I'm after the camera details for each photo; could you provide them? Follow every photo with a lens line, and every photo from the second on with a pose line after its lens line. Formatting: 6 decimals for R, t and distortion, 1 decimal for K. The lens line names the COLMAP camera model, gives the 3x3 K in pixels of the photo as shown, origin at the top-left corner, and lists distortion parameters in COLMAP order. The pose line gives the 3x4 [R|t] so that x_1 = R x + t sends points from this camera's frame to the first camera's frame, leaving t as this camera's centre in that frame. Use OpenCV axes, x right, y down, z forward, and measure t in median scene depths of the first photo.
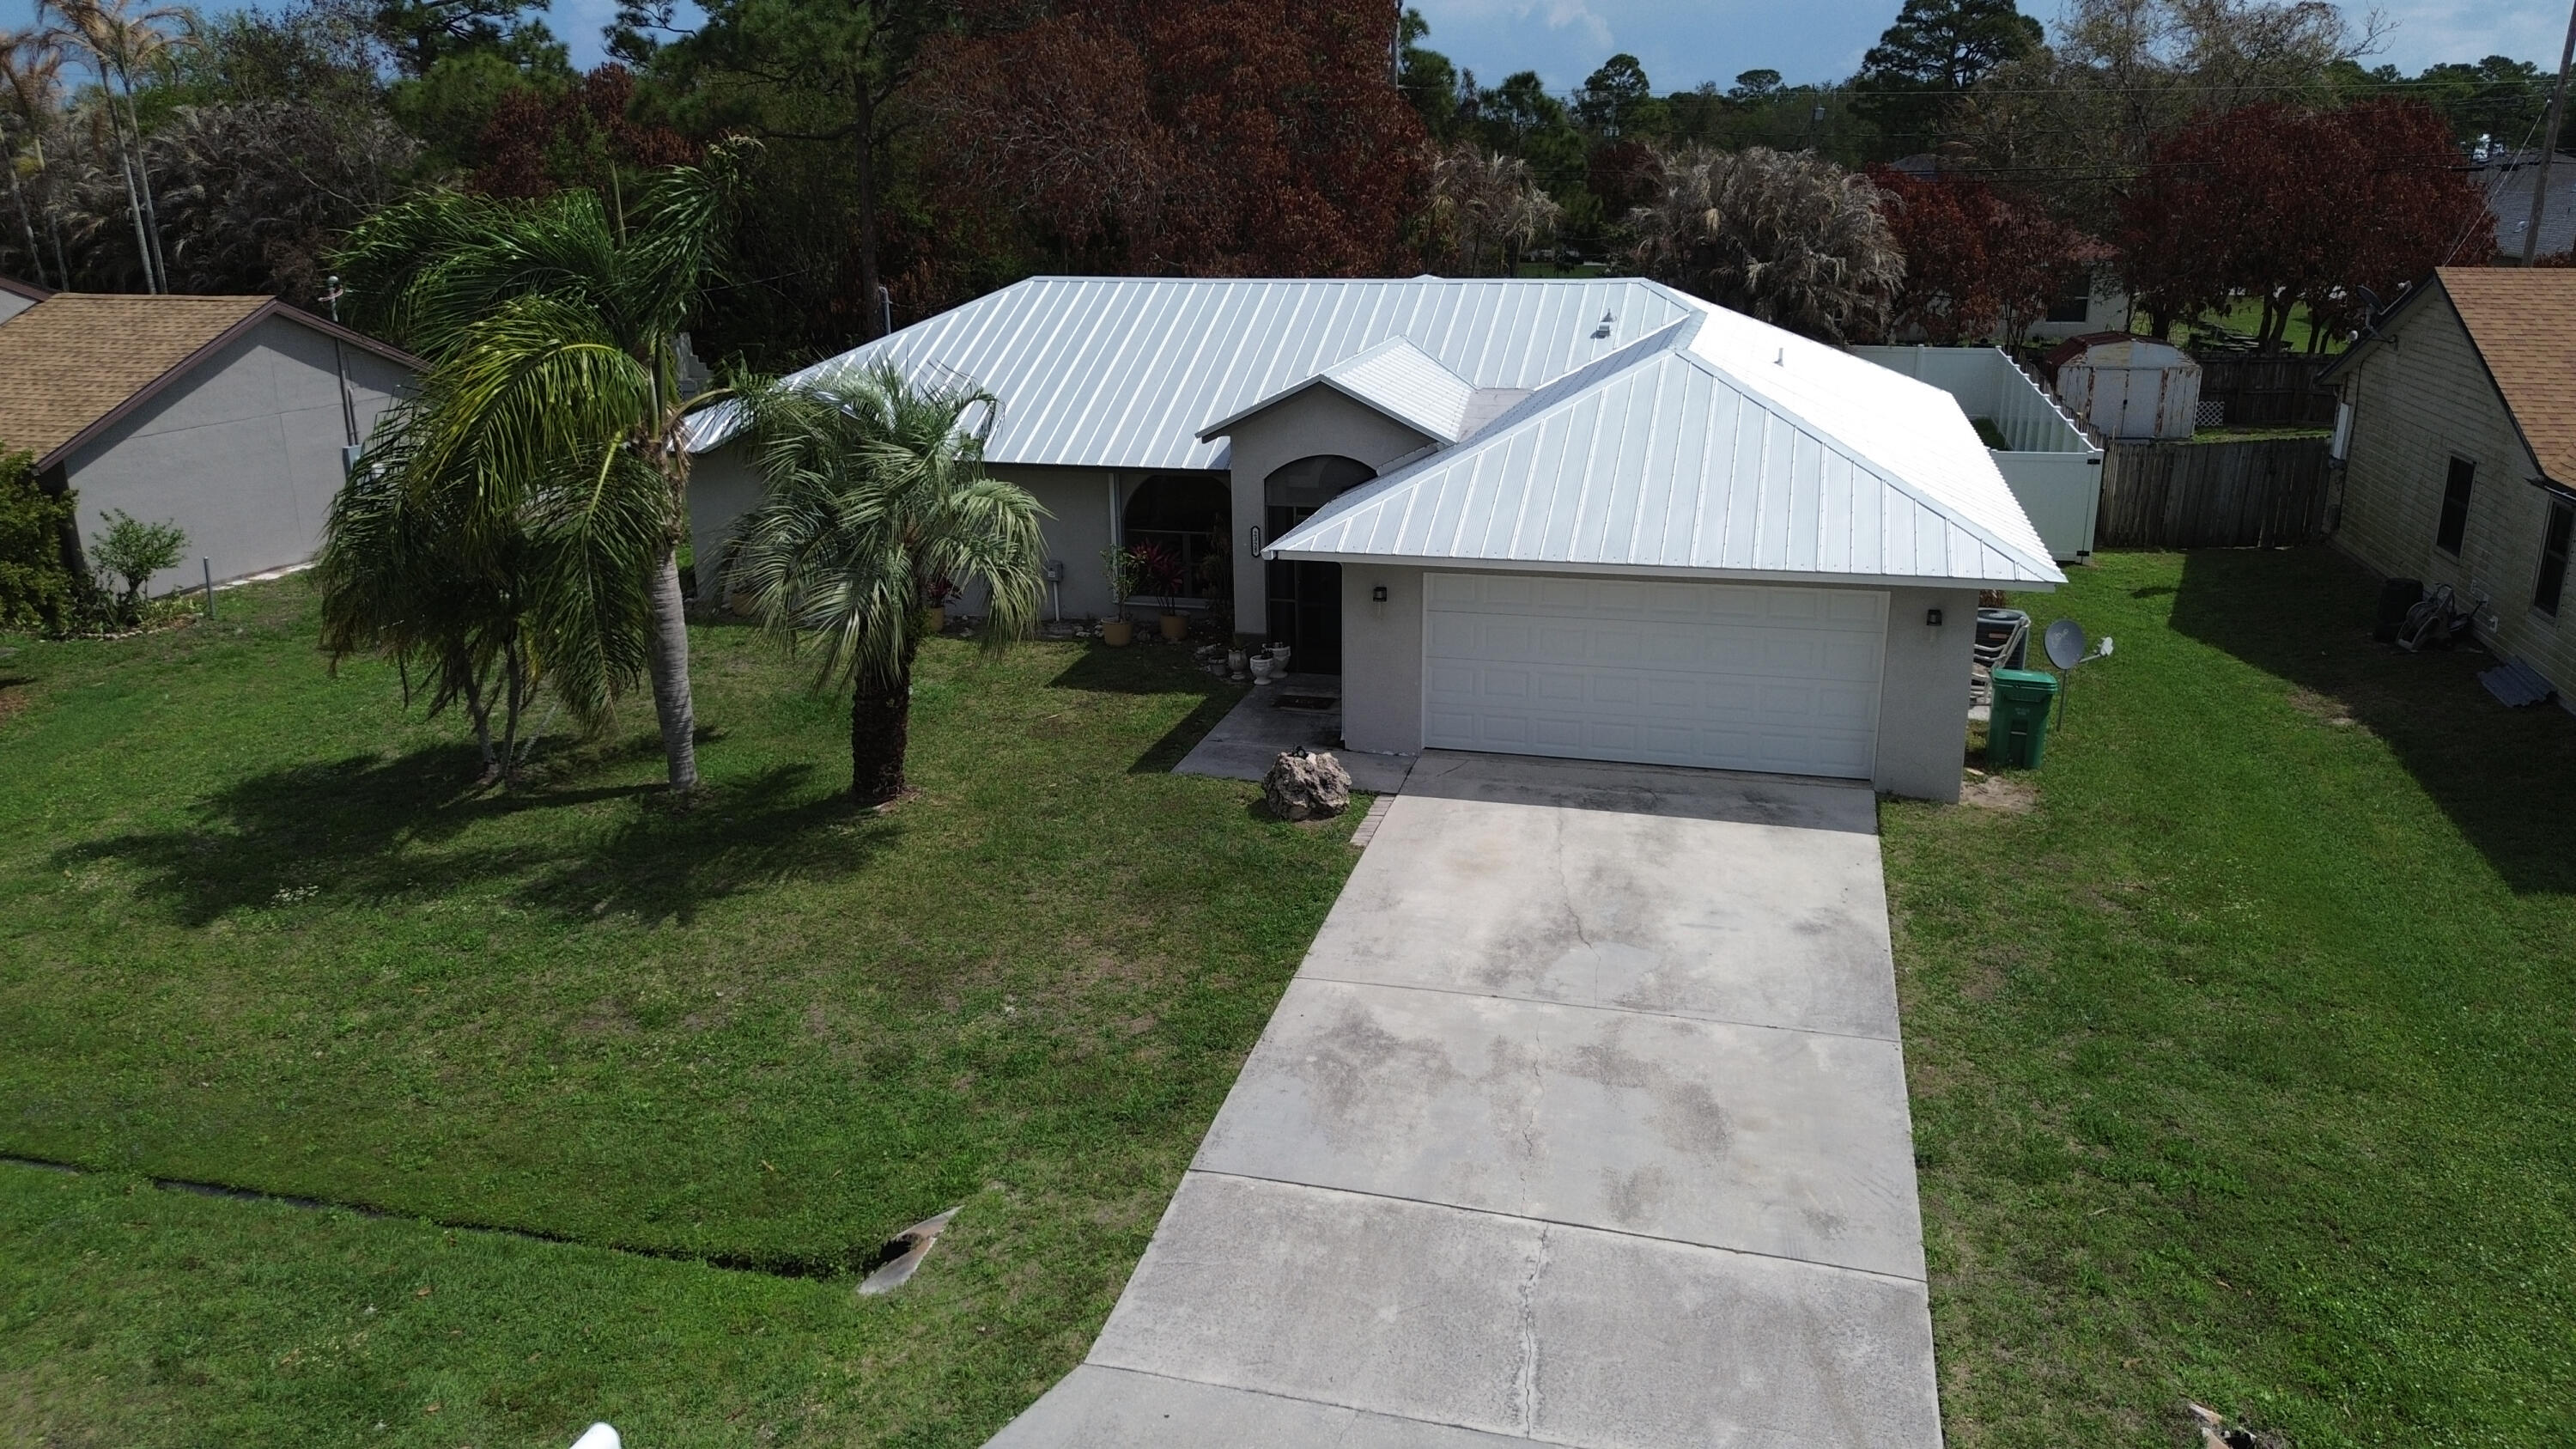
lens RADIAL K [[1827.2, 0, 1288.9], [0, 1827.2, 717.5], [0, 0, 1]] dist [0.064918, -0.068331]
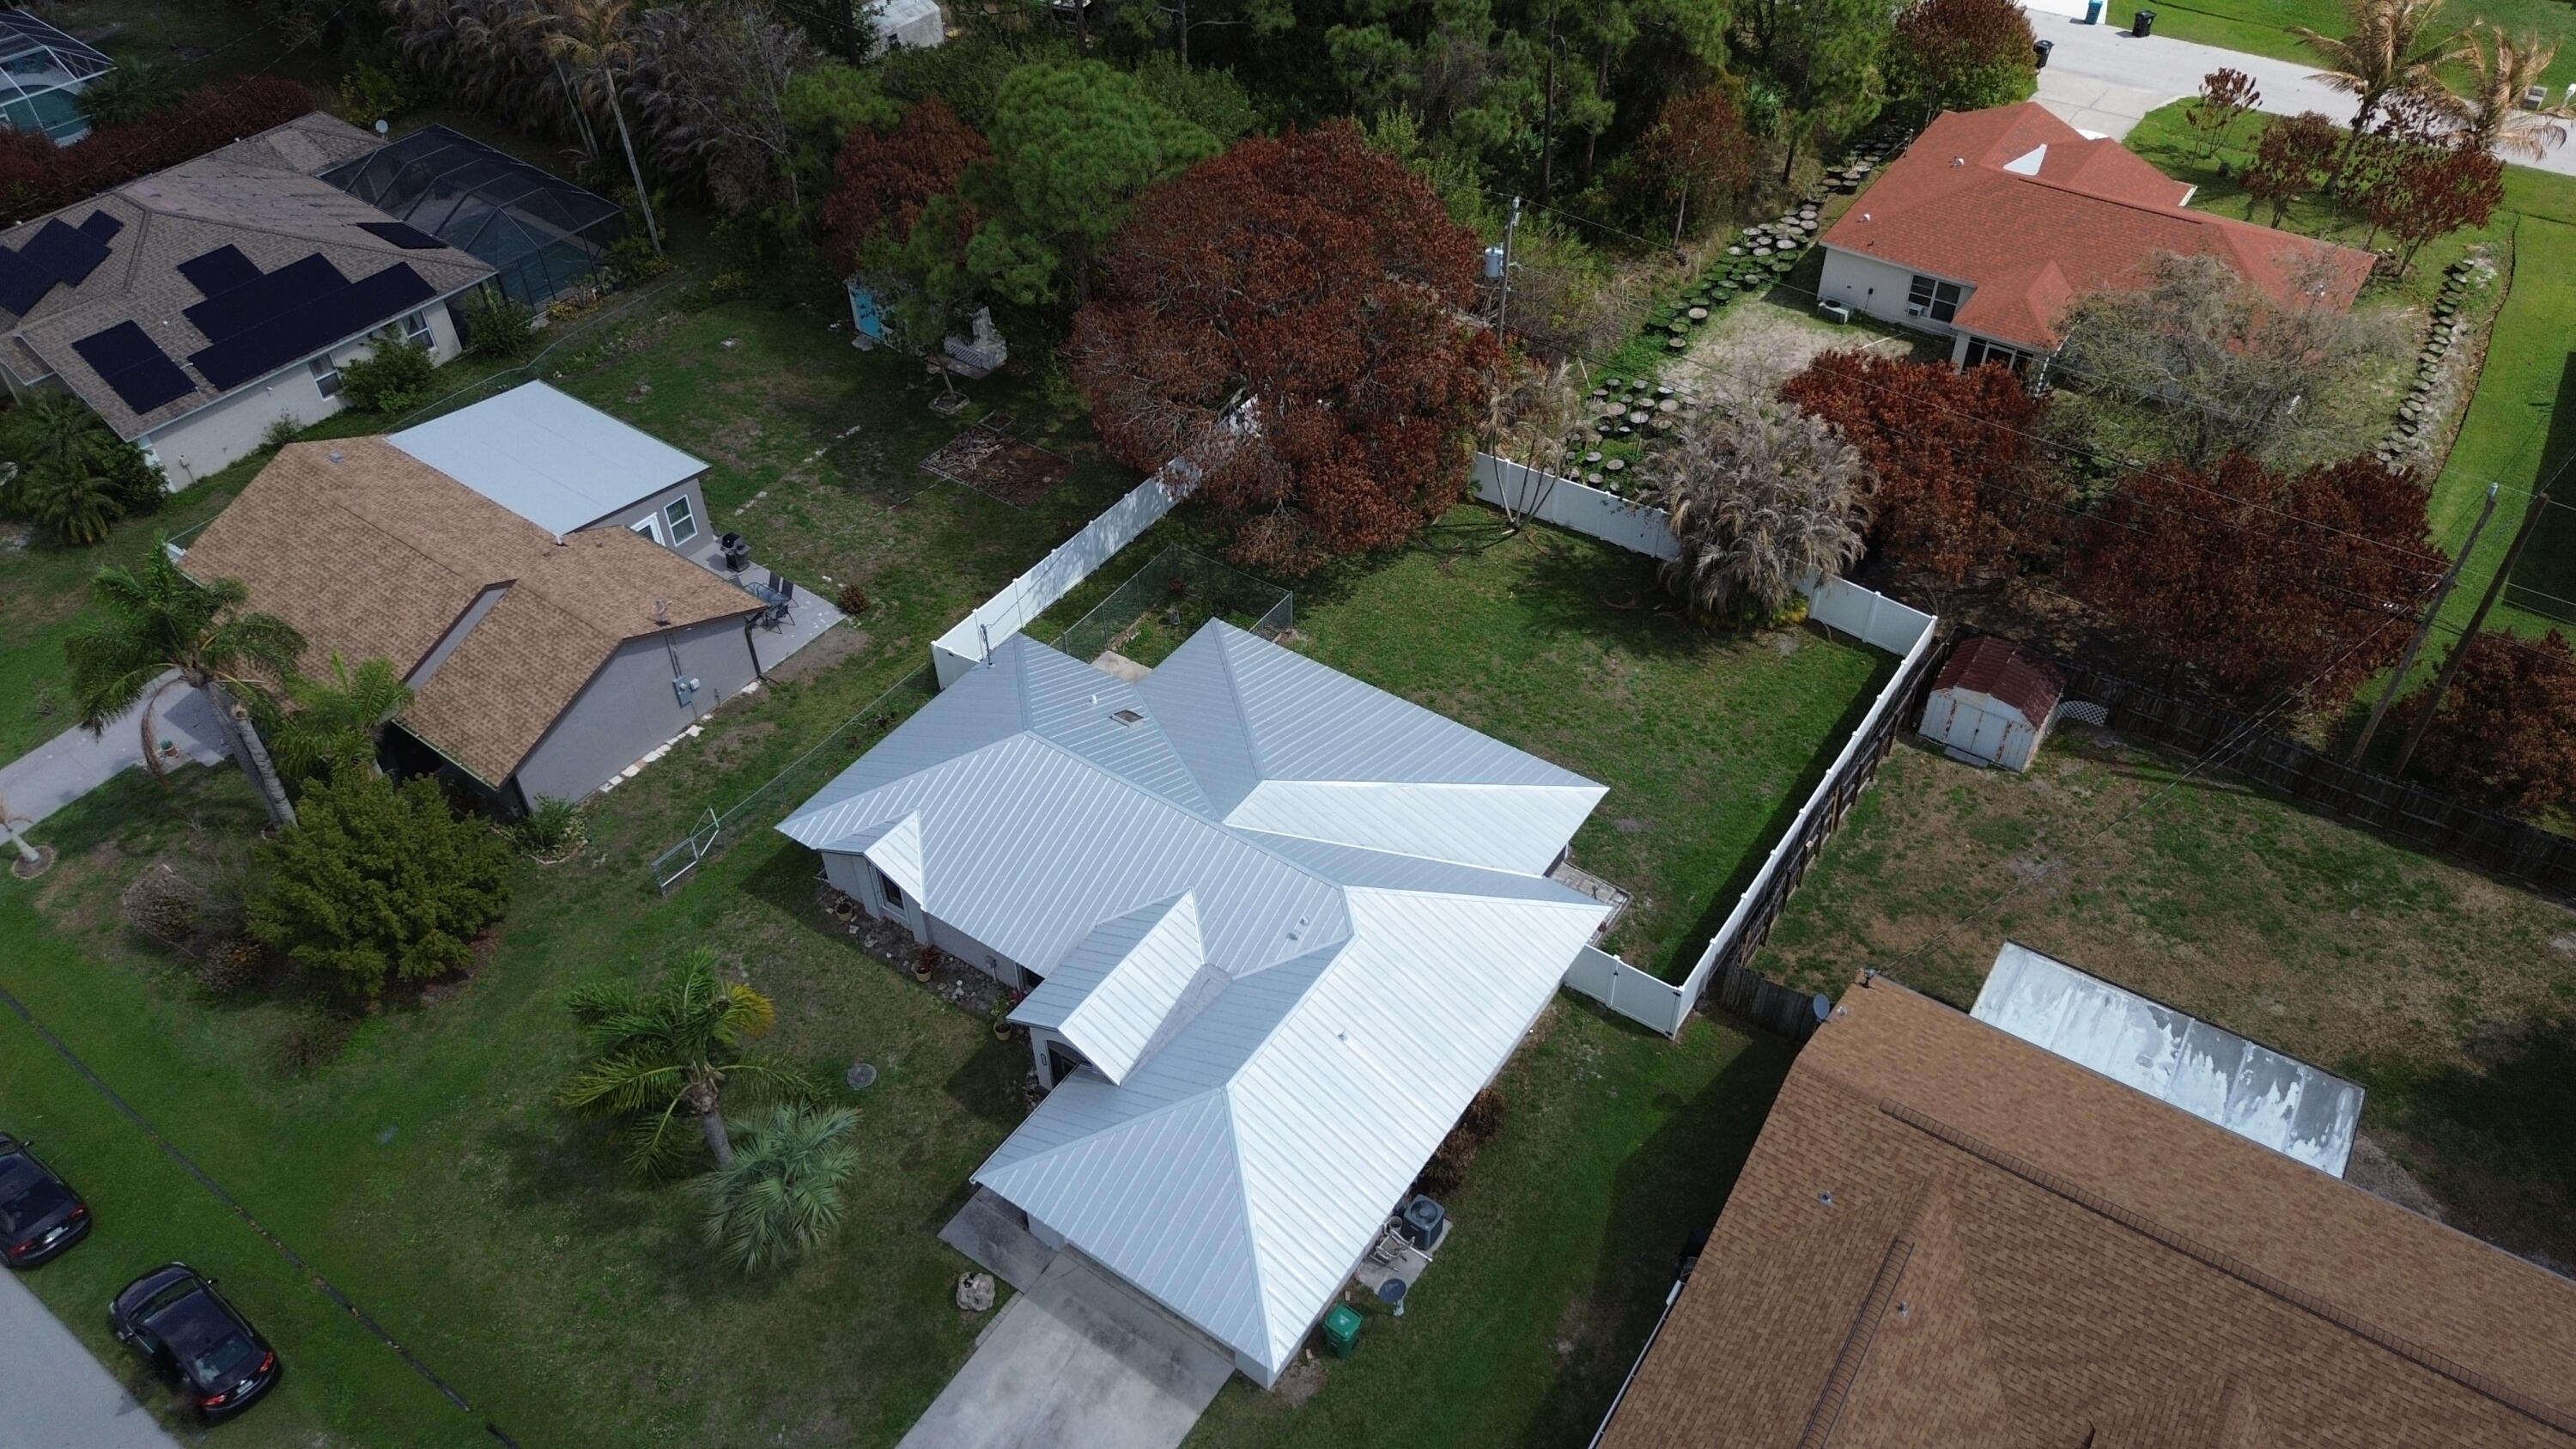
lens RADIAL K [[1827.2, 0, 1288.9], [0, 1827.2, 717.5], [0, 0, 1]] dist [0.064918, -0.068331]
pose [[0.941870, 0.226954, -0.247734, 0.811532], [-0.096062, 0.888486, 0.448737, -1.715880], [0.321951, -0.398854, 0.858640, -0.487753]]
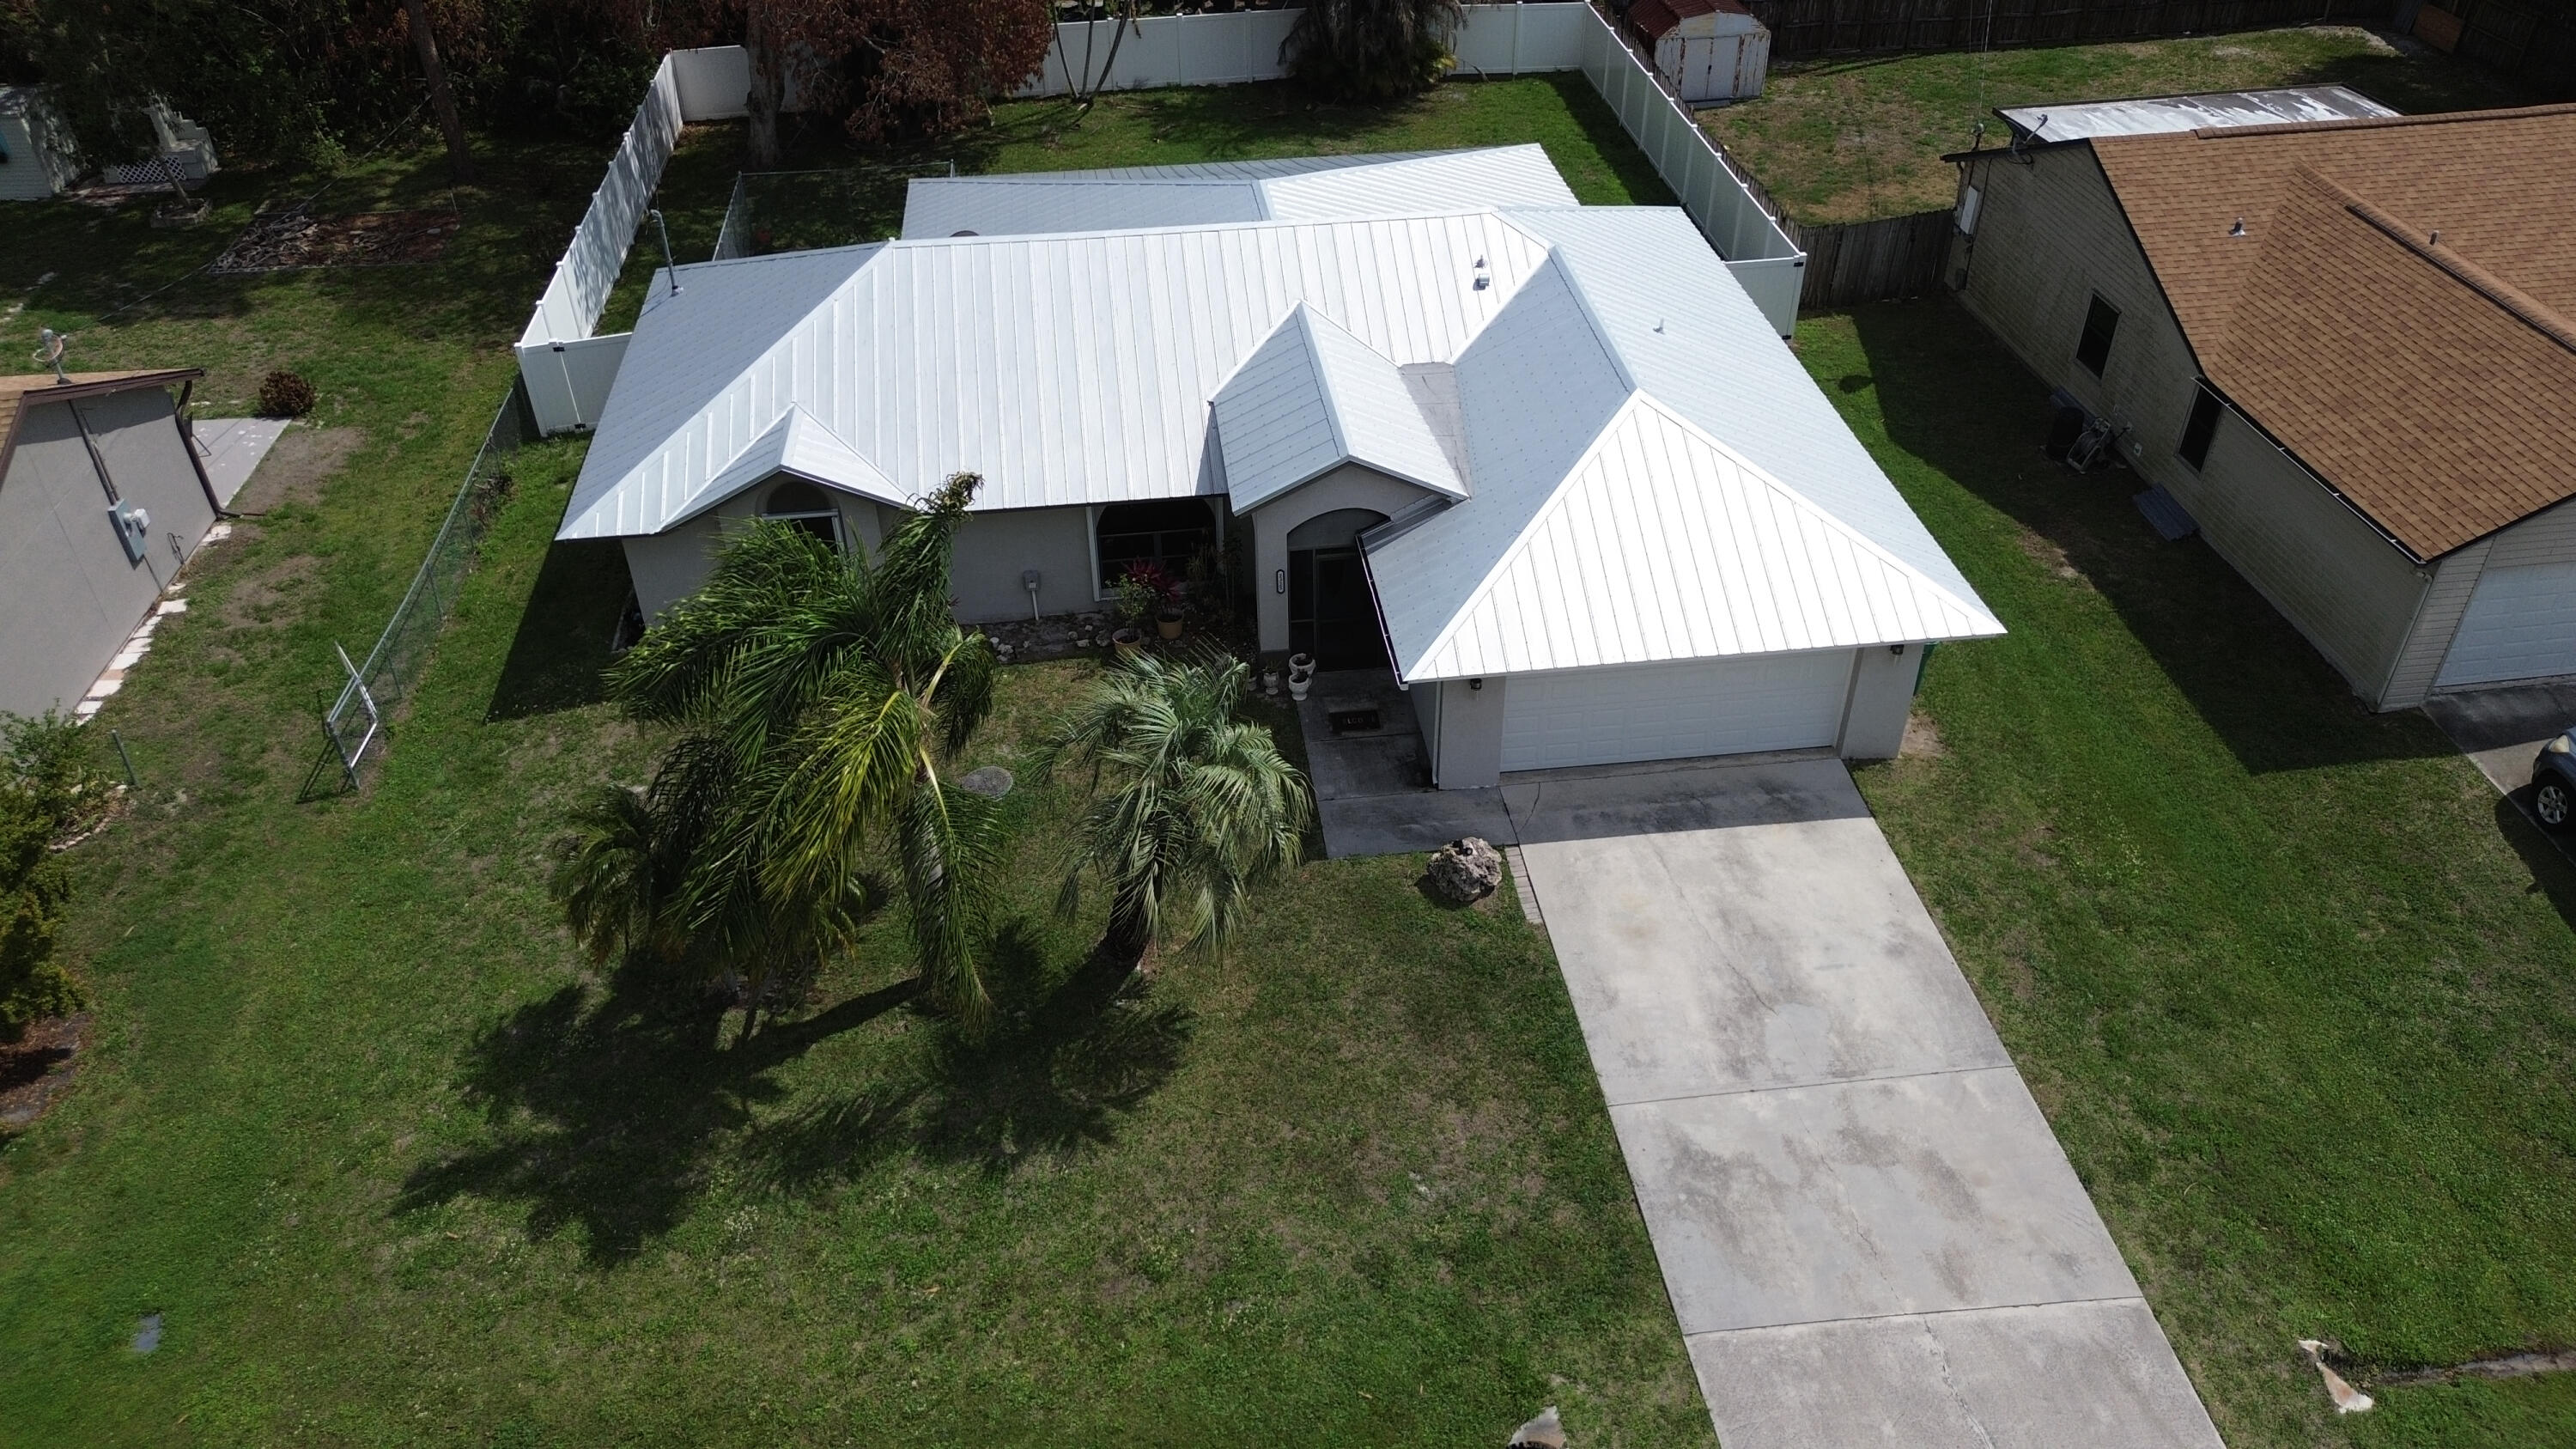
lens RADIAL K [[1827.2, 0, 1288.9], [0, 1827.2, 717.5], [0, 0, 1]] dist [0.064918, -0.068331]
pose [[0.928629, -0.222324, 0.297020, -0.507123], [0.108332, 0.928167, 0.356048, -0.578952], [-0.354842, -0.298459, 0.886008, -0.036084]]
